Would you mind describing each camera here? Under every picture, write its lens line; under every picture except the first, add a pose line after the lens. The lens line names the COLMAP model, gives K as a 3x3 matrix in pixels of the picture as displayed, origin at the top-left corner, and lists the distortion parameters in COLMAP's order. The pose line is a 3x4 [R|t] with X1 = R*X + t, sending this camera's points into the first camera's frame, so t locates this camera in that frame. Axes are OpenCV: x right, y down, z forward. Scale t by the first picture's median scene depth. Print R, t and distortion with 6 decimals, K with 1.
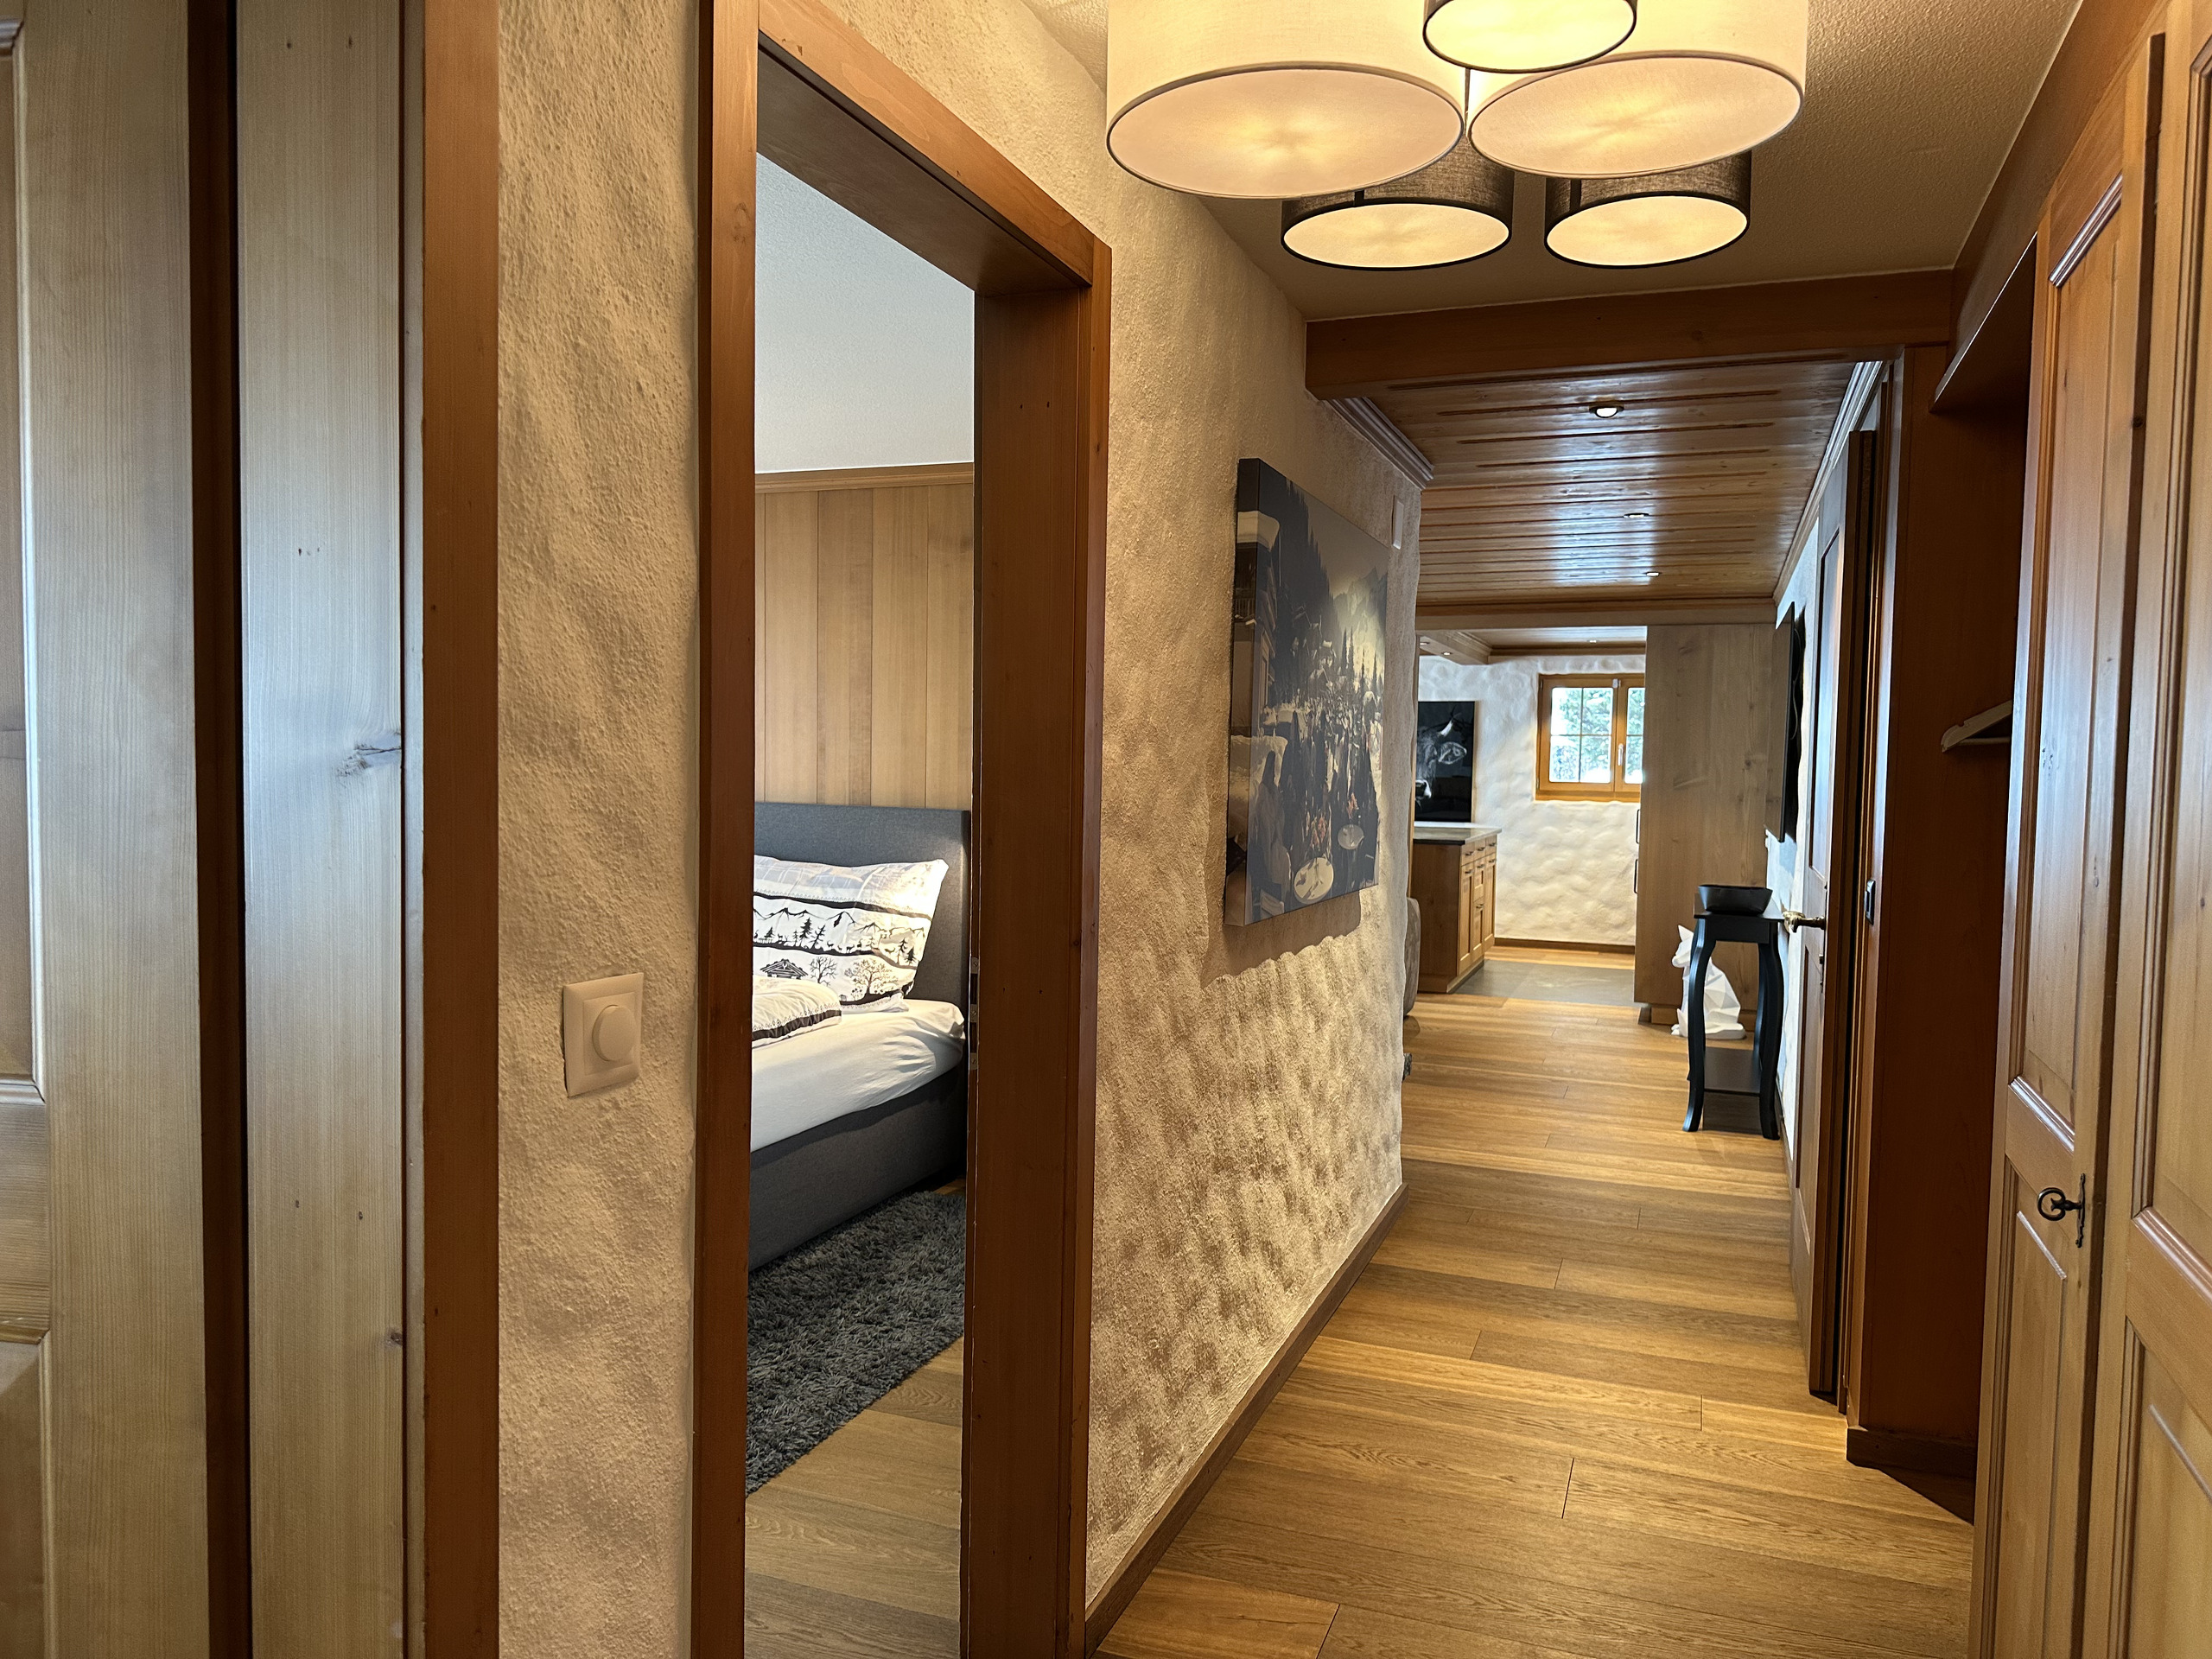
lens RADIAL K [[1562.7, 0, 1133.7], [0, 1562.7, 835.1], [0, 0, 1]] dist [0.045093, -0.009451]
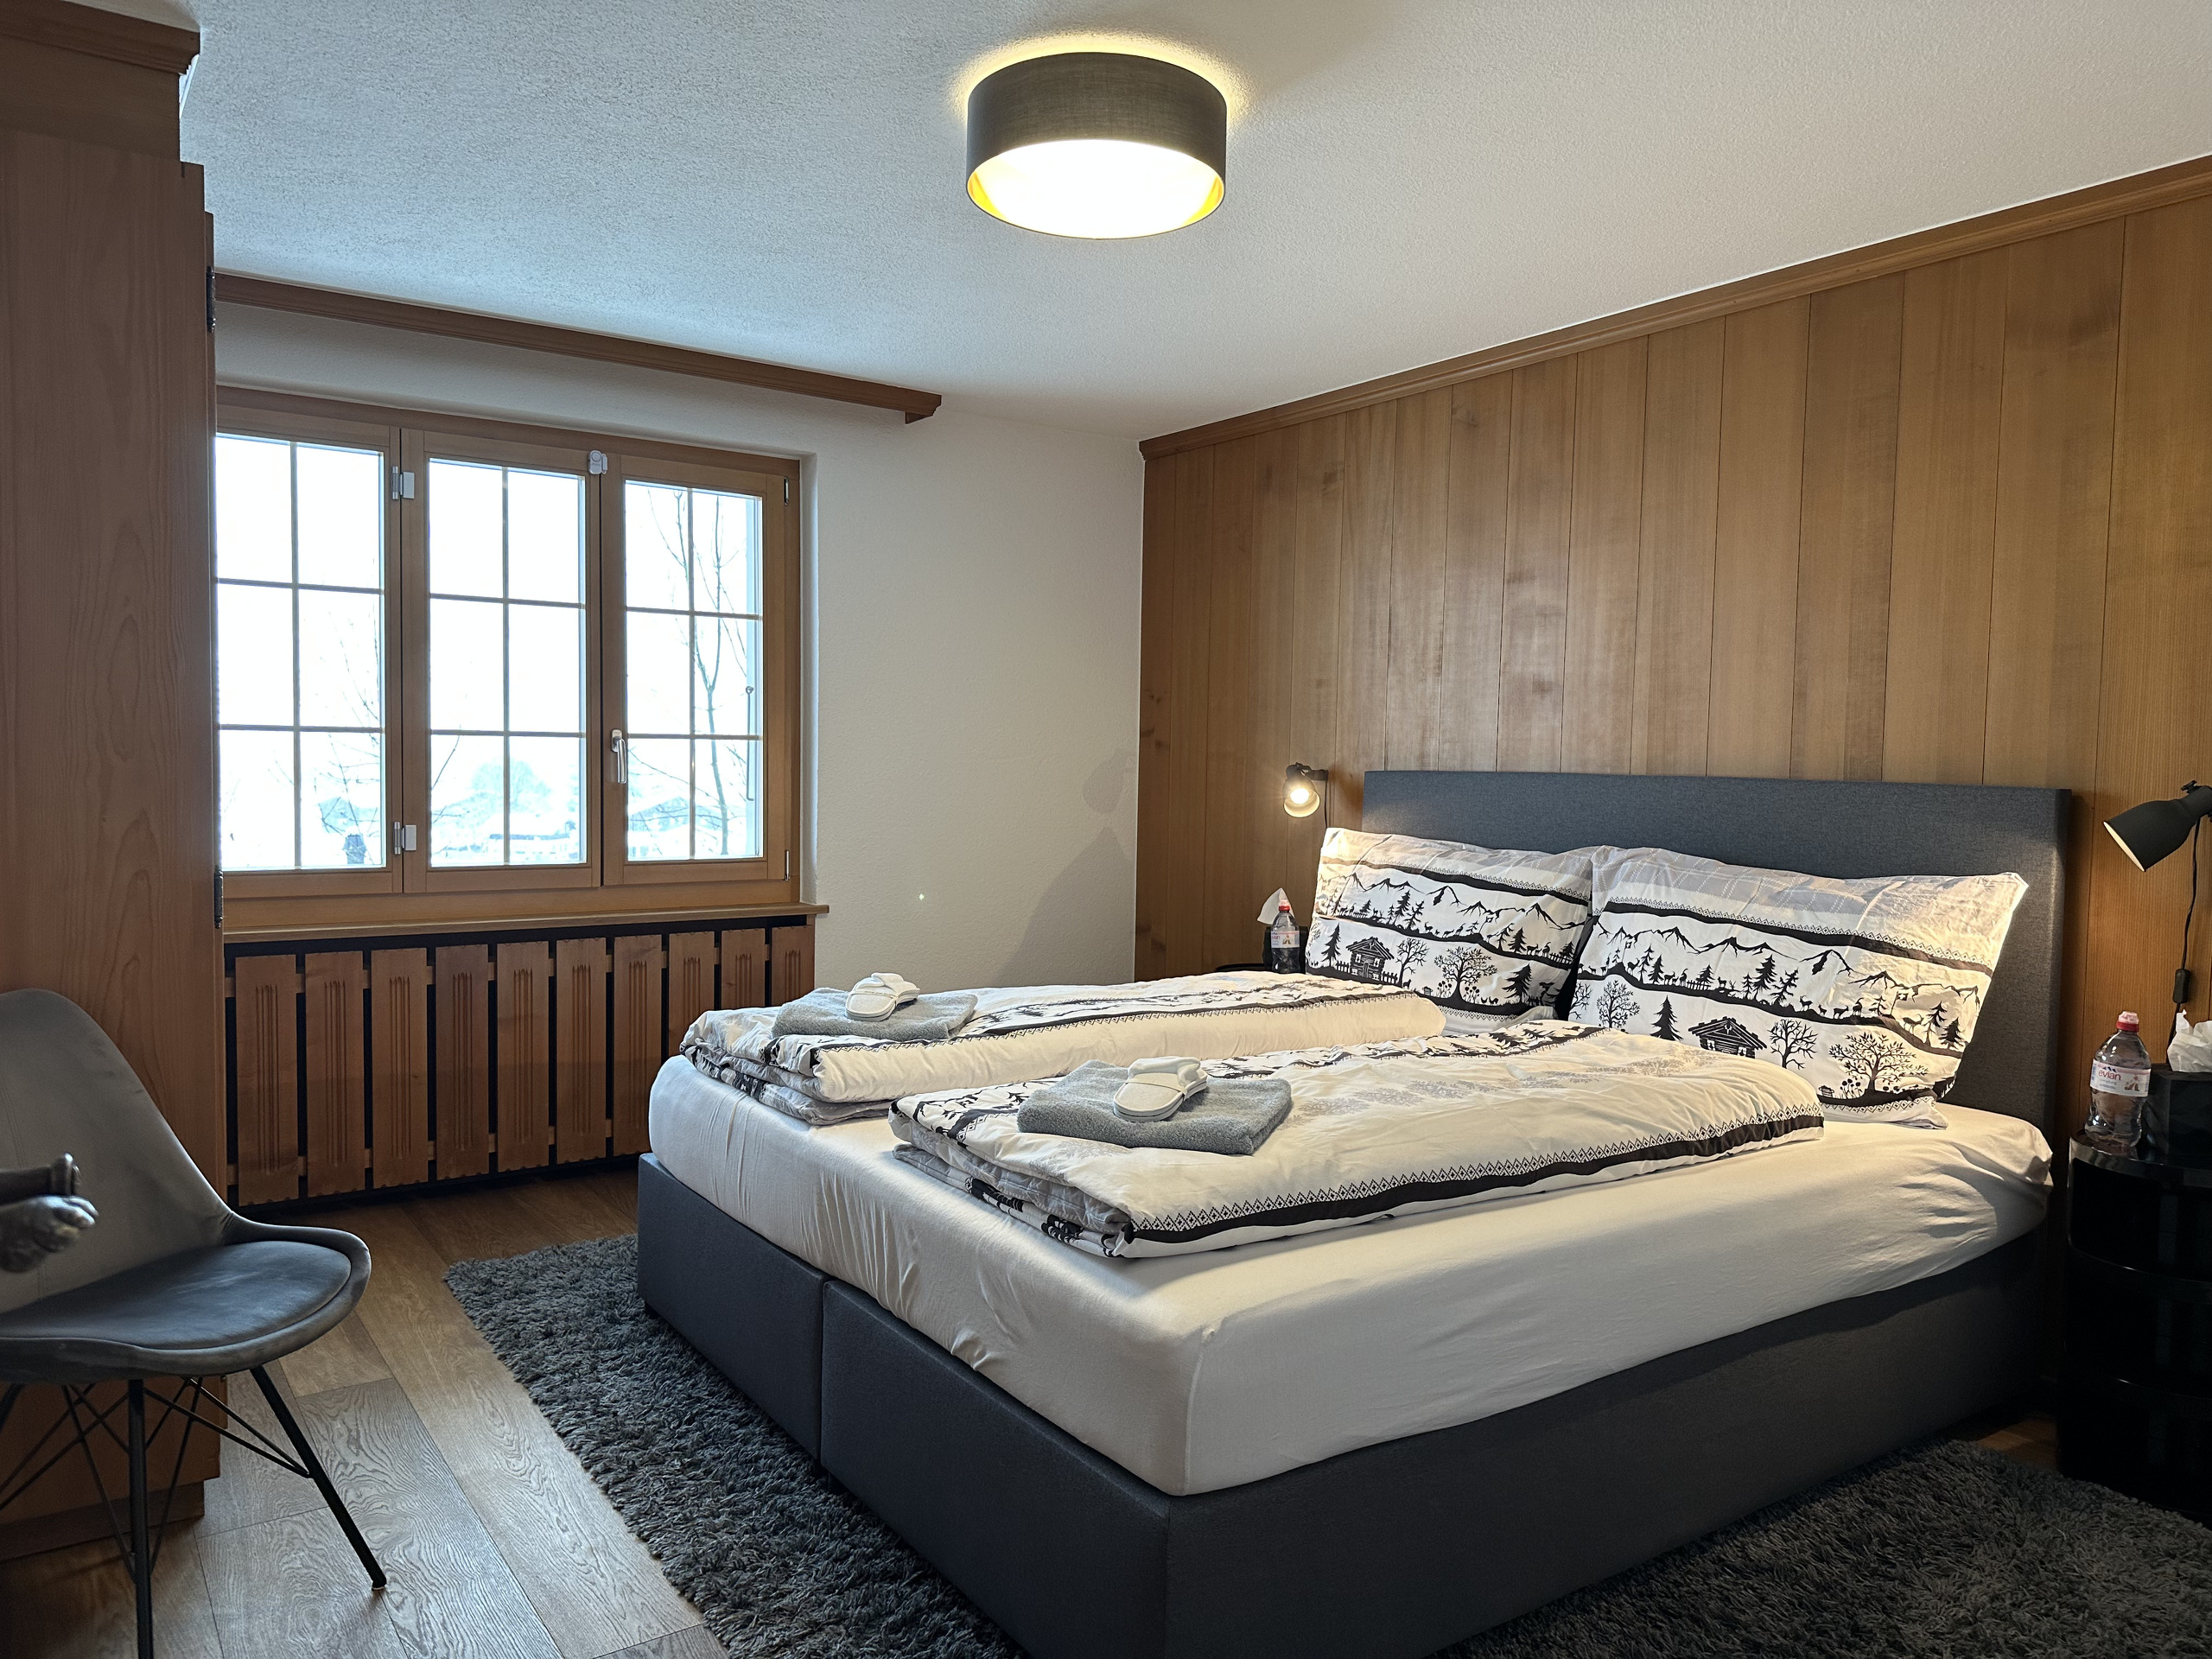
lens RADIAL K [[1562.7, 0, 1168.5], [0, 1562.7, 825.5], [0, 0, 1]] dist [0.045093, -0.009451]
pose [[0.838051, 0.025366, -0.545002, -0.080660], [-0.033154, 0.999440, -0.004464, 0.013641], [0.544584, 0.021810, 0.838423, 0.405768]]
